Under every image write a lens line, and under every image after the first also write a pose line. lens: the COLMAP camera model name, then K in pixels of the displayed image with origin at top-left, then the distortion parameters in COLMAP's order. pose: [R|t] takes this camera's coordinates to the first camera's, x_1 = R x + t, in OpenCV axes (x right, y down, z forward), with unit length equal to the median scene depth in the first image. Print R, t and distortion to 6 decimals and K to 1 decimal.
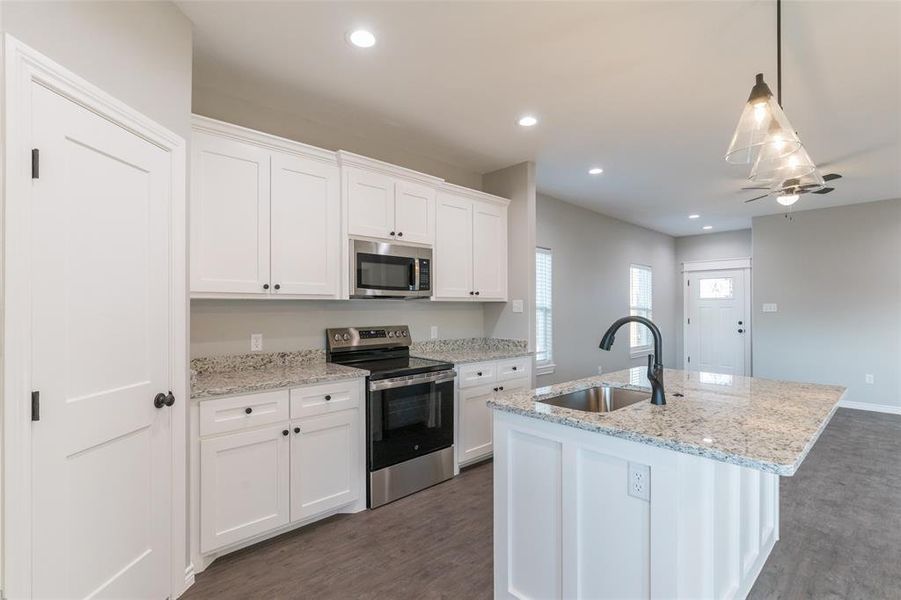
lens RADIAL K [[426.4, 0, 444.2], [0, 426.4, 305.9], [0, 0, 1]] dist [-0.002308, -0.000219]
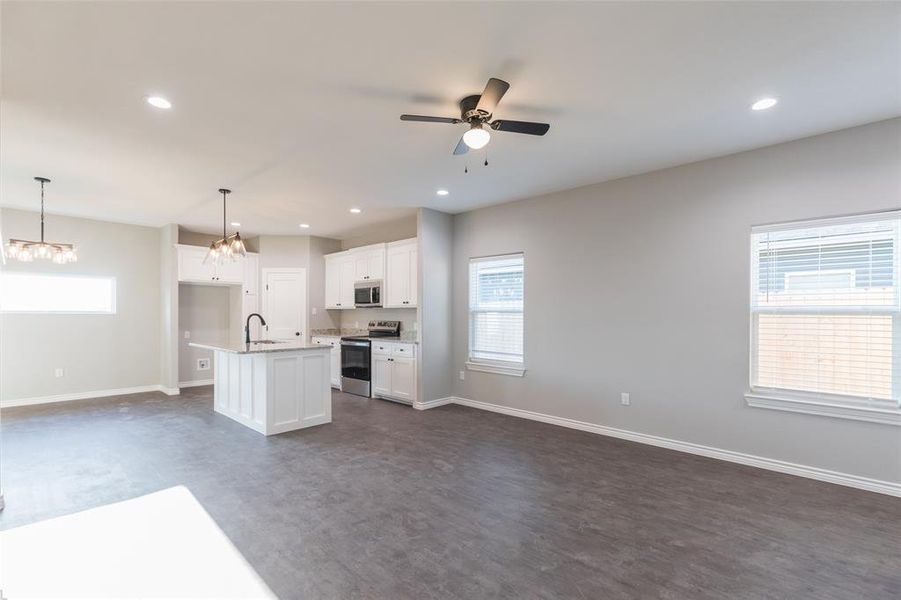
lens RADIAL K [[401.9, 0, 449.5], [0, 401.9, 317.8], [0, 0, 1]] dist [-0.000298, -0.000075]
pose [[0.076935, 0.007969, -0.997004, 1.904065], [0.000912, 0.999967, 0.008063, 0.018819], [0.997036, -0.001530, 0.076925, 1.225809]]
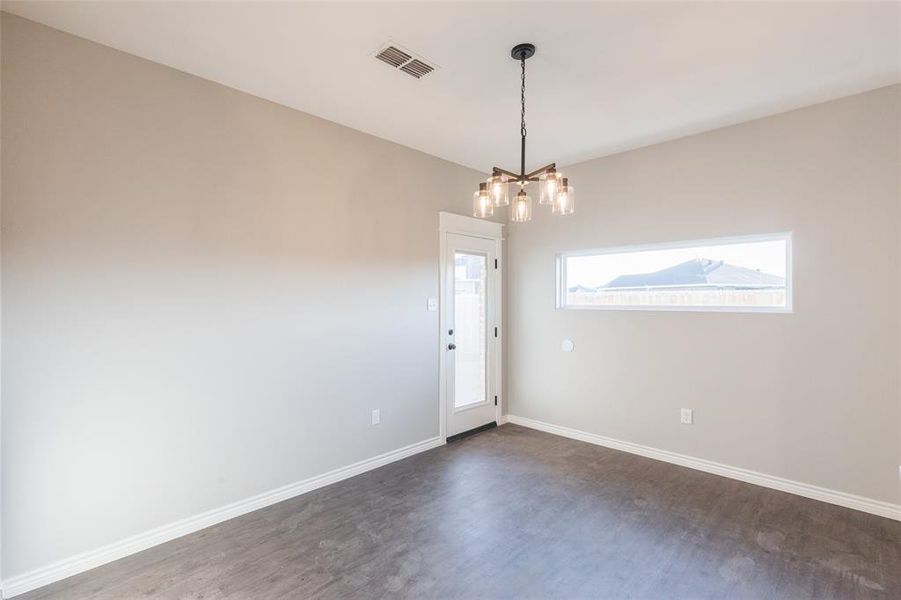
lens RADIAL K [[411.9, 0, 411.3], [0, 411.9, 302.4], [0, 0, 1]] dist [-0.000142, 0.000028]
pose [[-0.999963, 0.001637, -0.008420, 0.695863], [0.001637, 0.999999, -0.000063, -0.009673], [0.008420, -0.000076, -0.999965, 0.681717]]
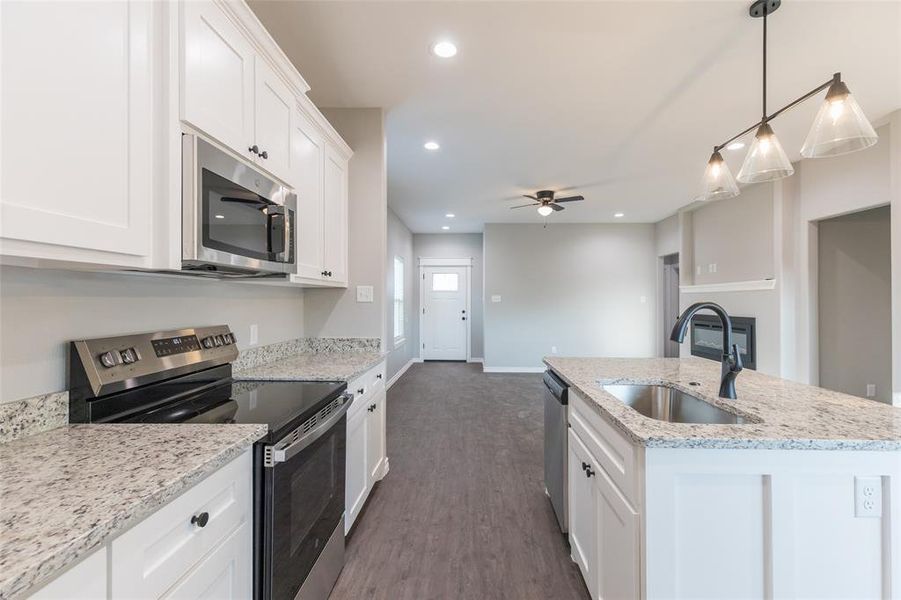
lens RADIAL K [[414.2, 0, 469.4], [0, 414.2, 298.6], [0, 0, 1]] dist [0.002901, 0.000186]
pose [[0.685846, 0.004832, 0.727731, -0.297459], [-0.004934, 0.999986, -0.001989, 0.012300], [-0.727730, -0.002226, 0.685860, 0.443616]]
